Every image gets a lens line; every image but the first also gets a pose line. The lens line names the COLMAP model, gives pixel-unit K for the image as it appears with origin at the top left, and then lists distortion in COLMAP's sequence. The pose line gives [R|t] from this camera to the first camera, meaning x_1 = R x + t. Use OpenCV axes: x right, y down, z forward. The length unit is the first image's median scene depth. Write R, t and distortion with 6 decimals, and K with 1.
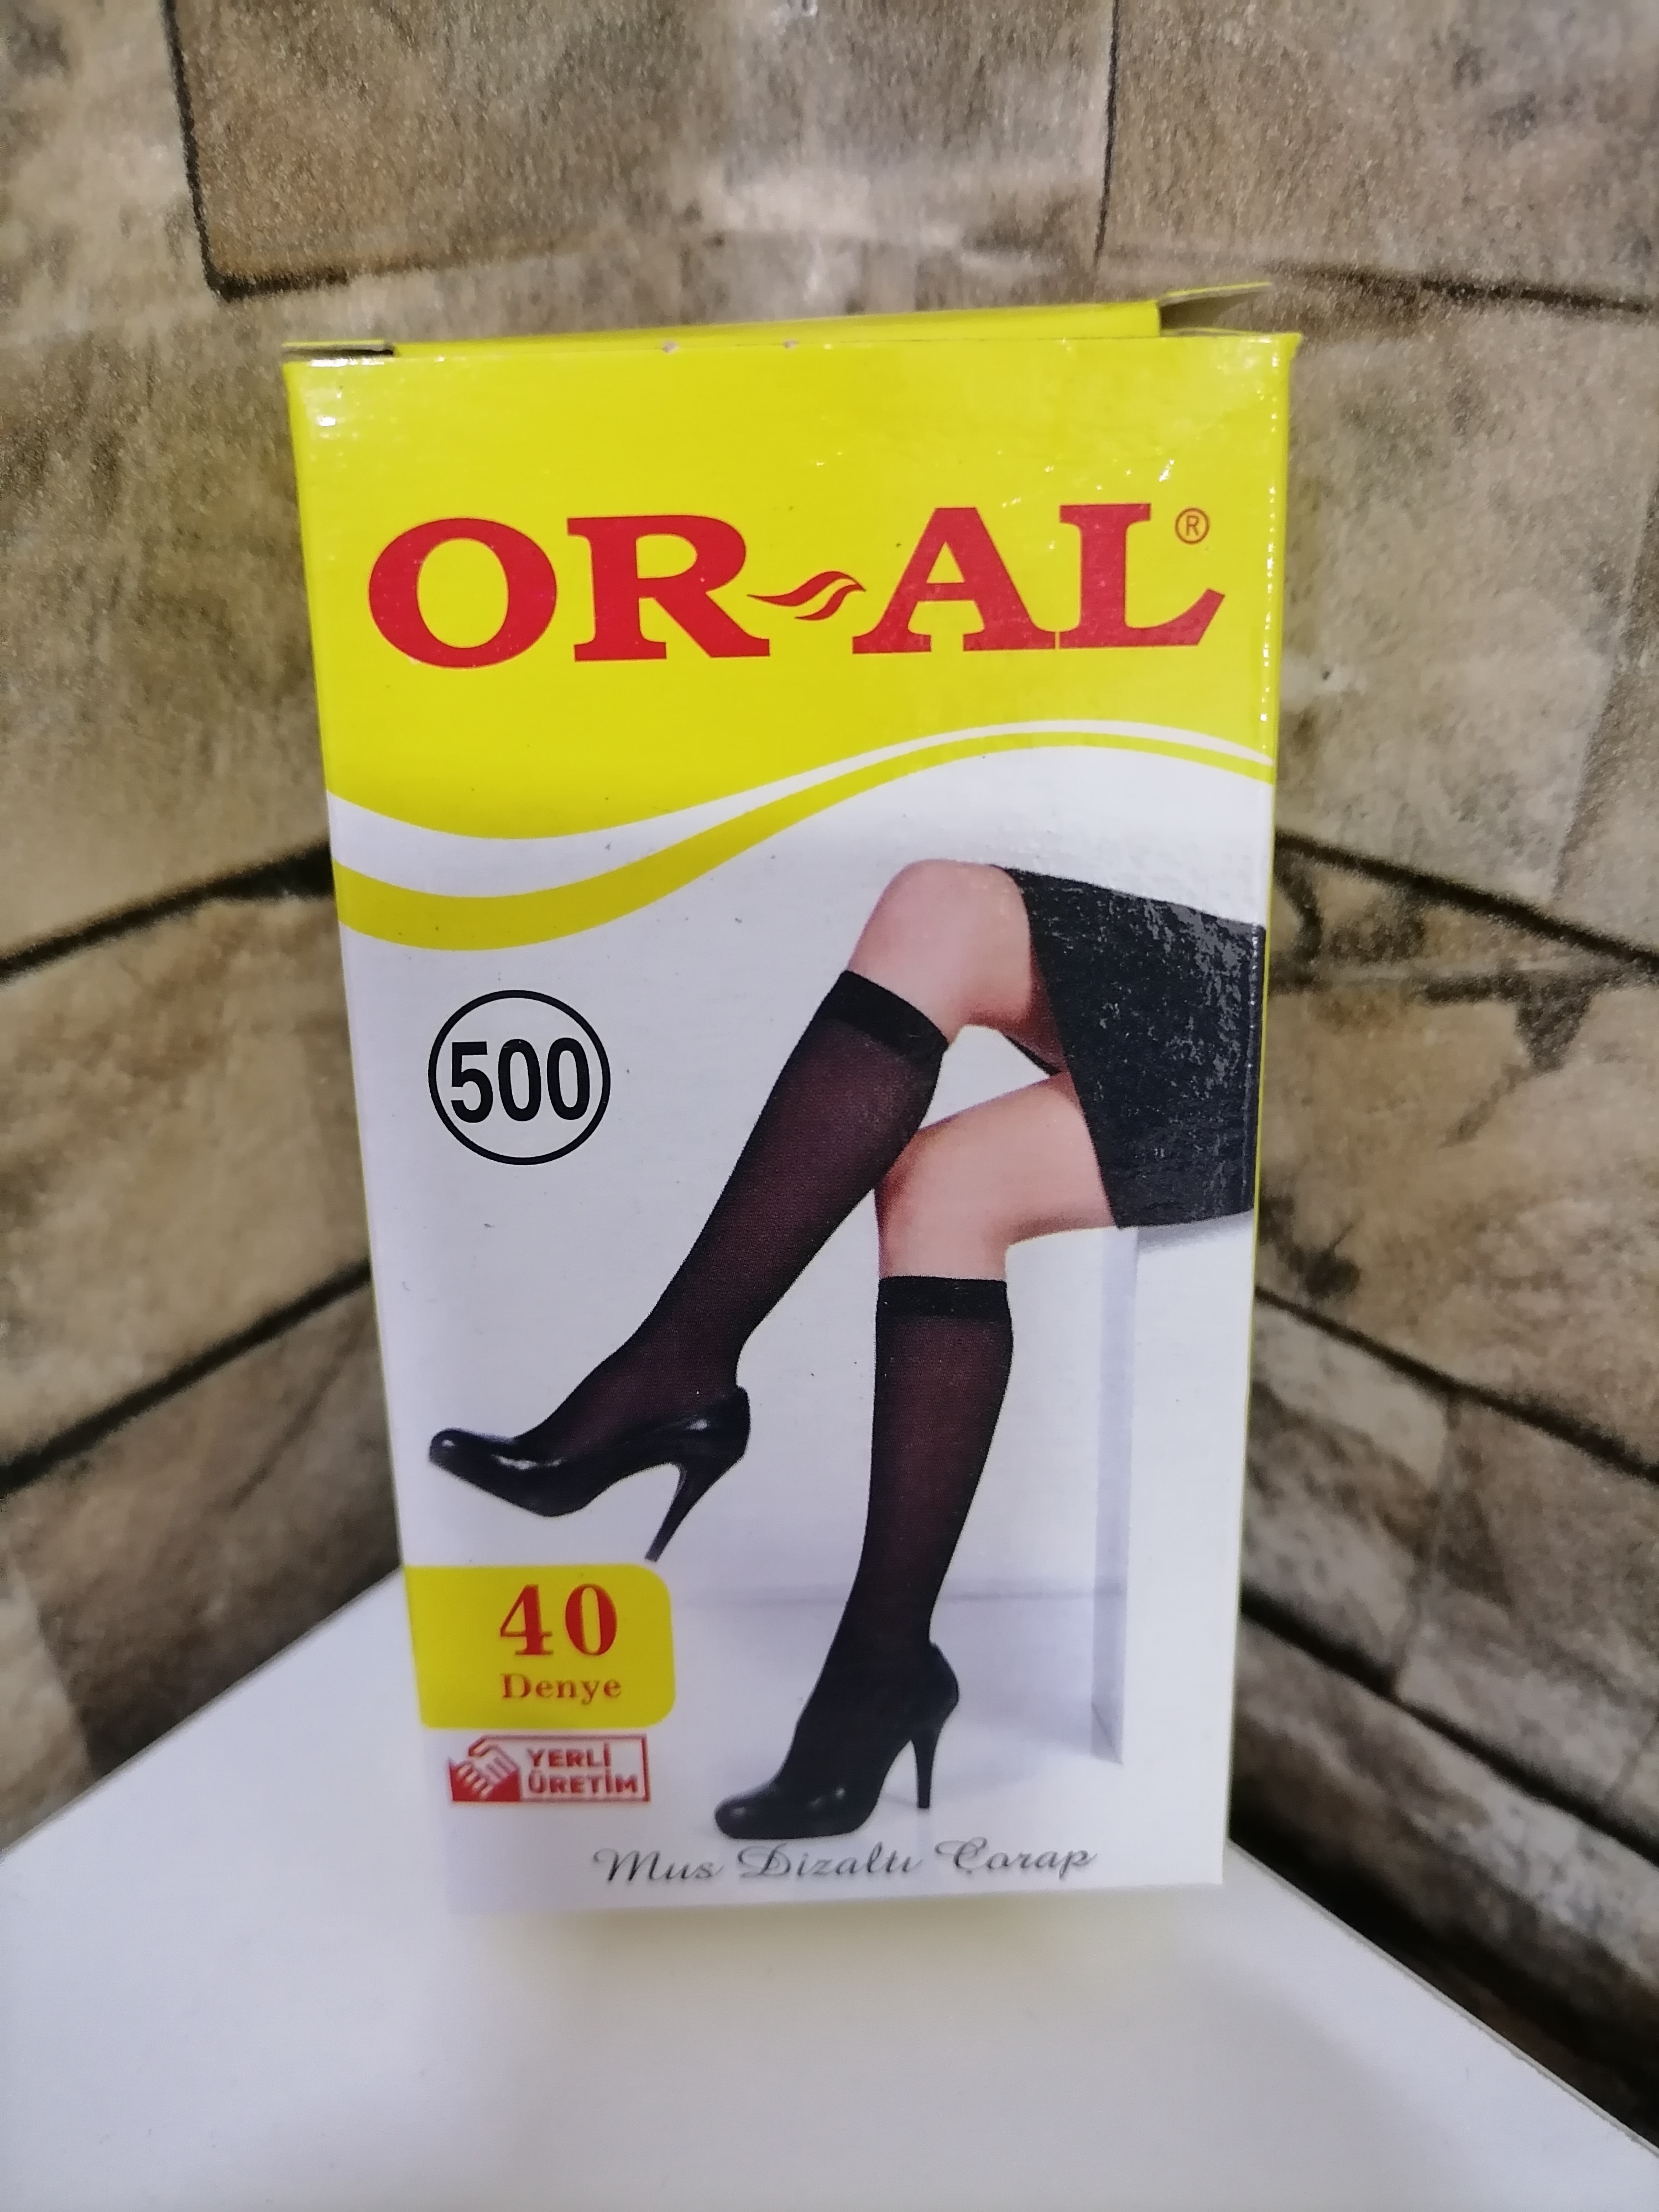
lens RADIAL K [[1770.7, 0, 829.3], [0, 1770.7, 1107.3], [0, 0, 1]] dist [-0.046430, 0.004476]
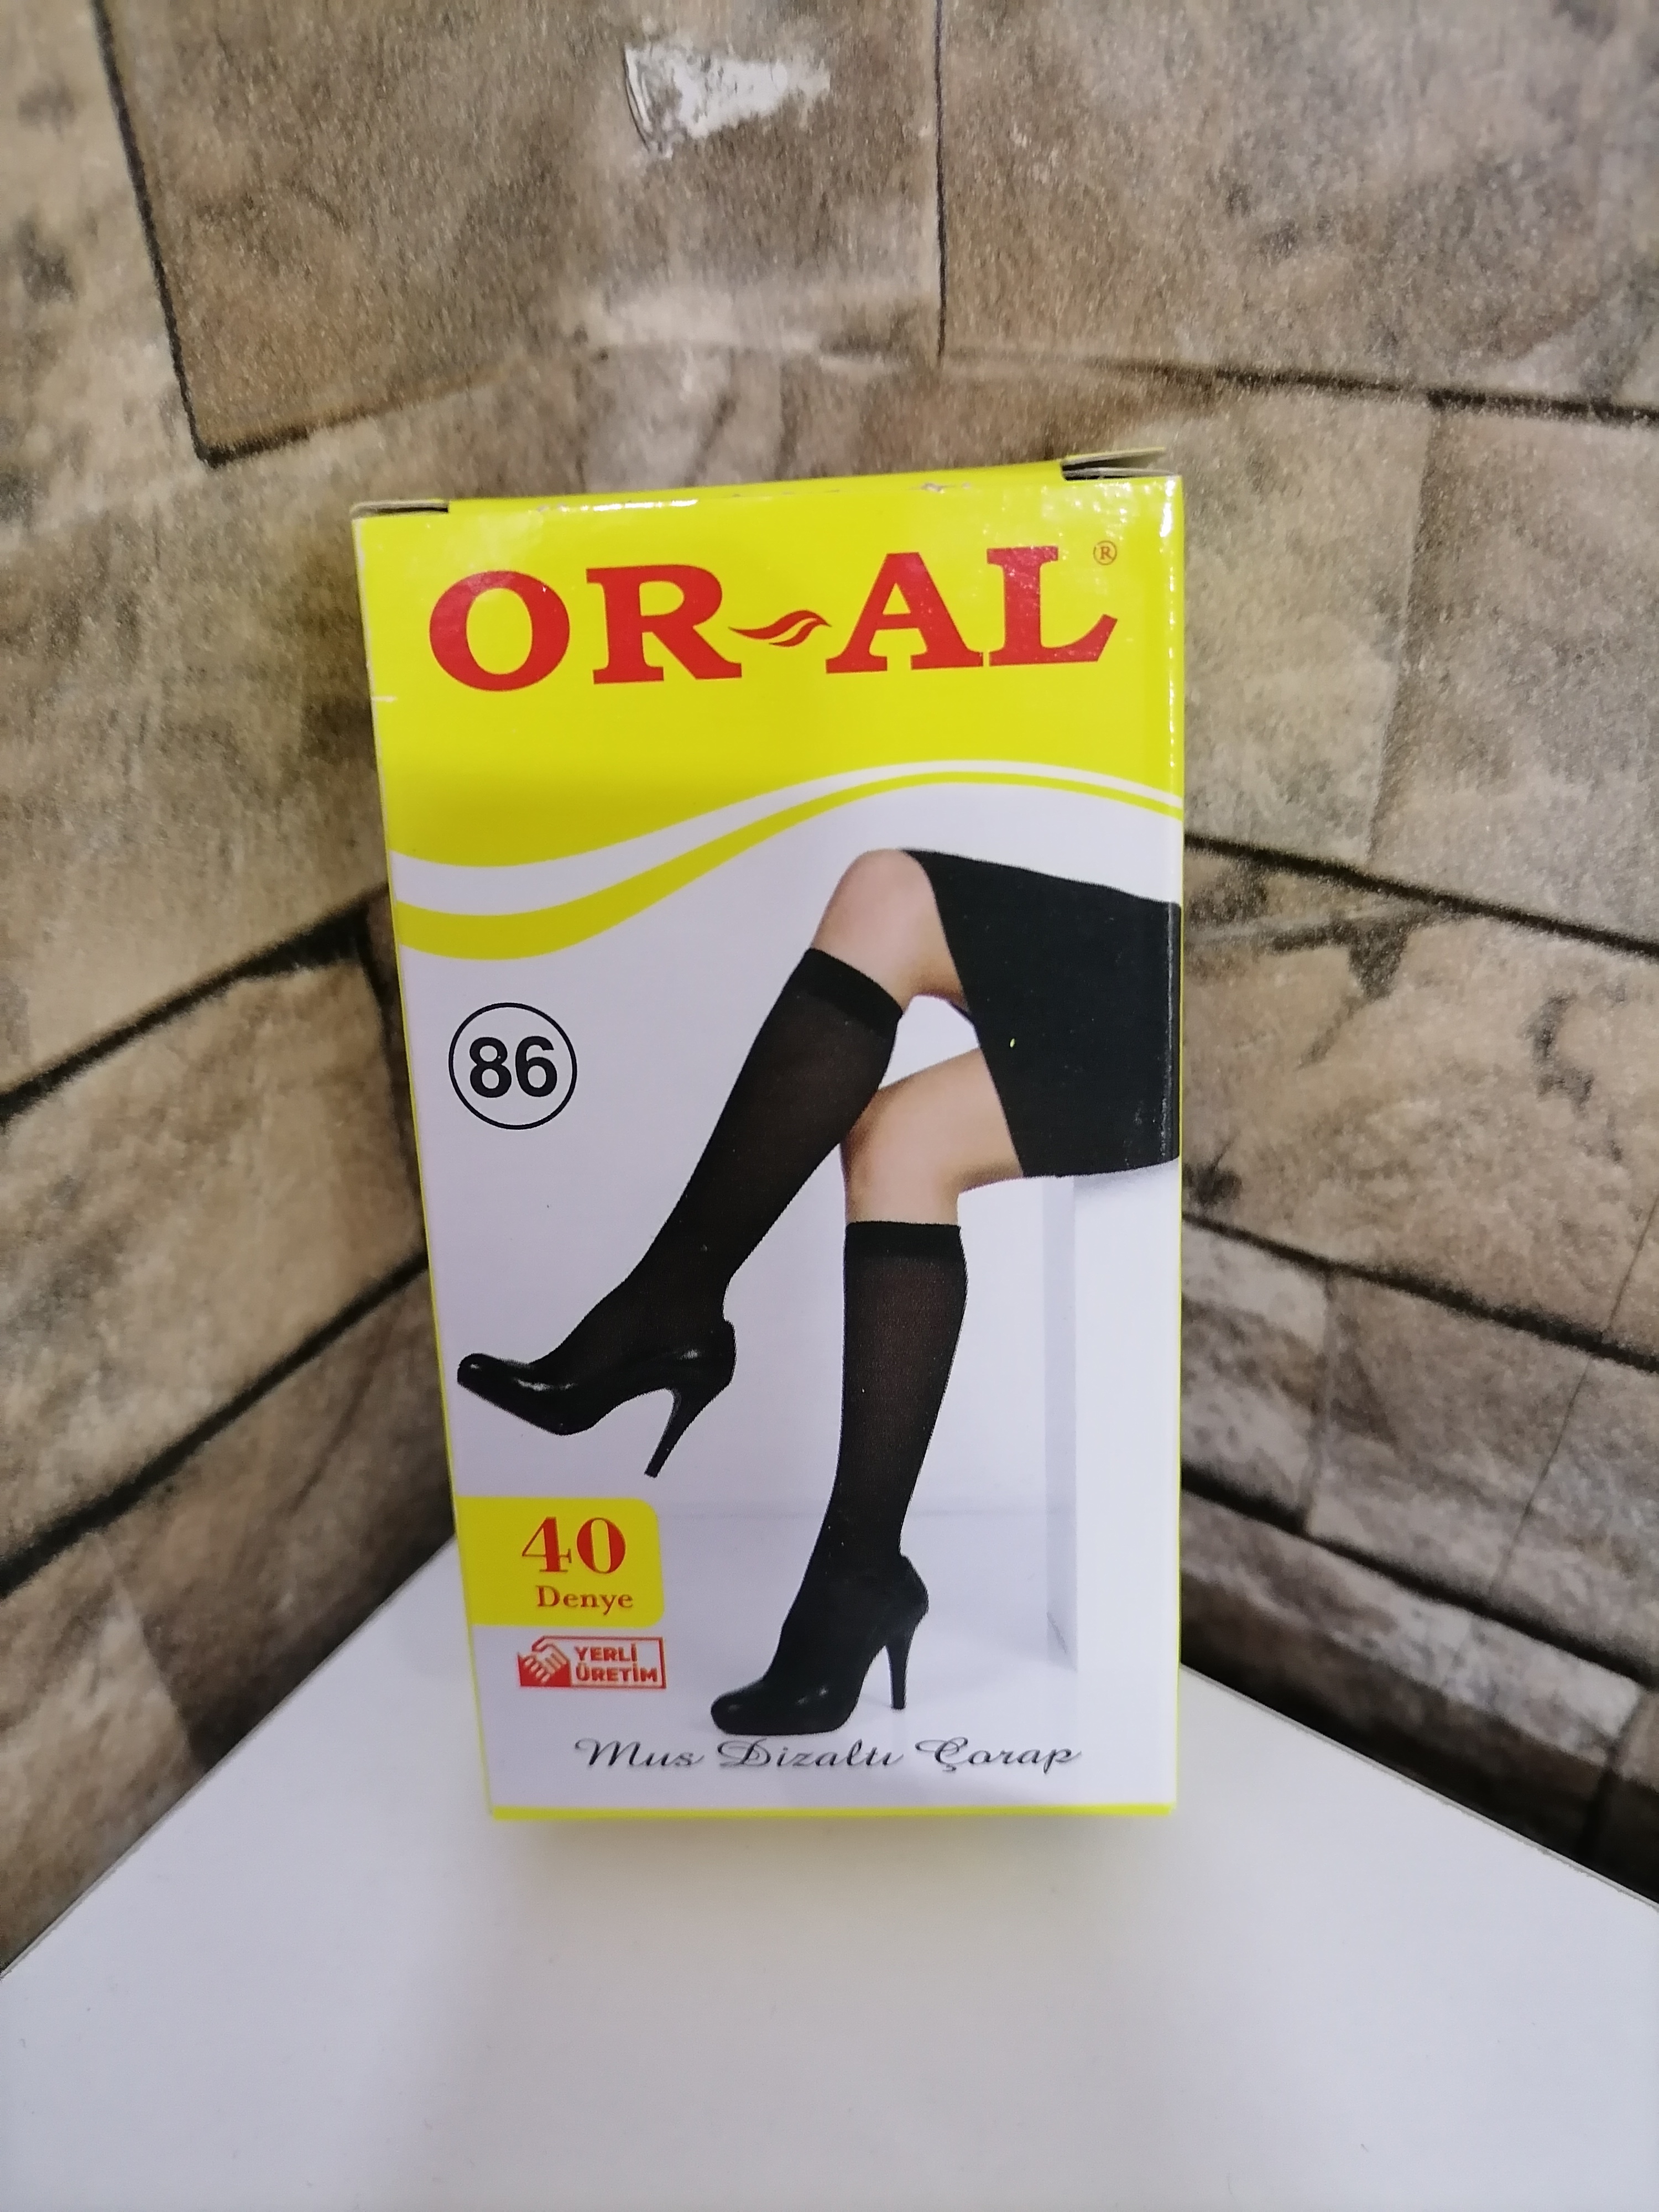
lens RADIAL K [[1751.0, 0, 829.5], [0, 1751.0, 1106.0], [0, 0, 1]] dist [-0.024276, -0.011413]
pose [[0.988671, -0.118786, 0.091757, -0.090955], [0.116729, 0.992783, 0.027484, -0.025189], [-0.094359, -0.016462, 0.995402, -0.177524]]
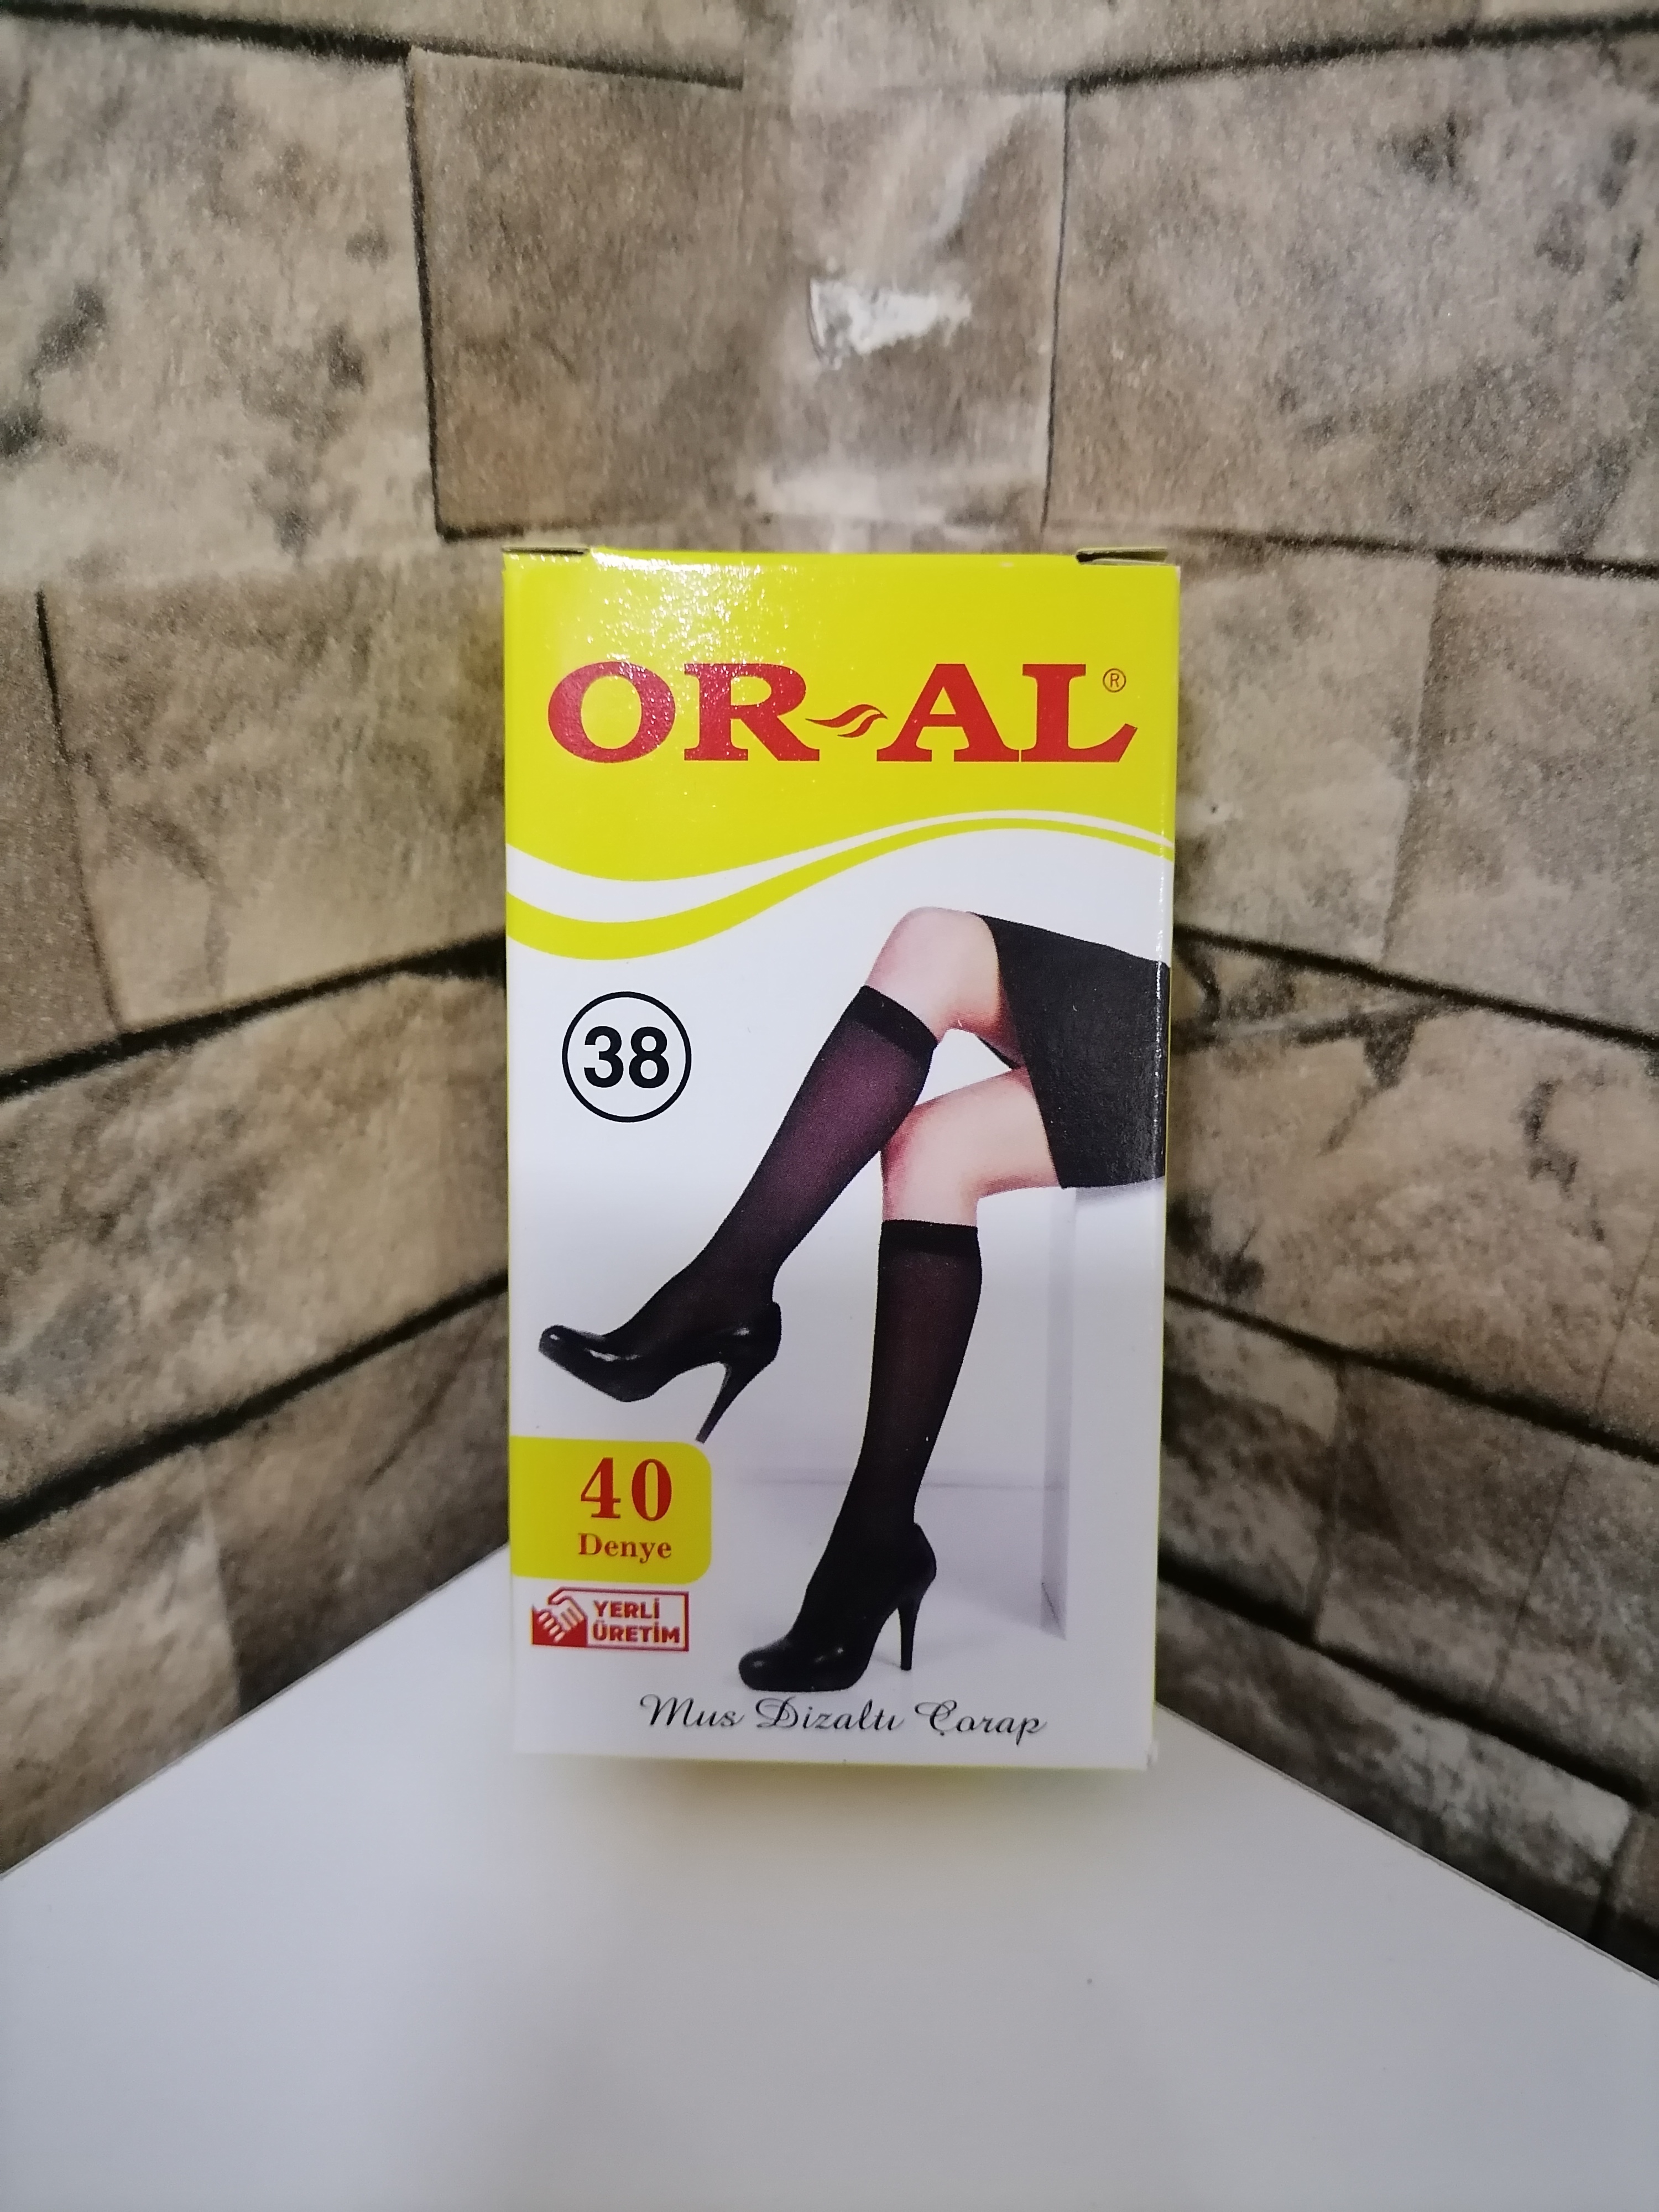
lens RADIAL K [[1750.2, 0, 833.5], [0, 1750.2, 1108.0], [0, 0, 1]] dist [-0.017318, -0.018381]
pose [[0.998706, -0.006237, 0.050470, -0.095607], [0.014652, 0.985655, -0.168137, 0.225800], [-0.048697, 0.168659, 0.984471, -0.327100]]
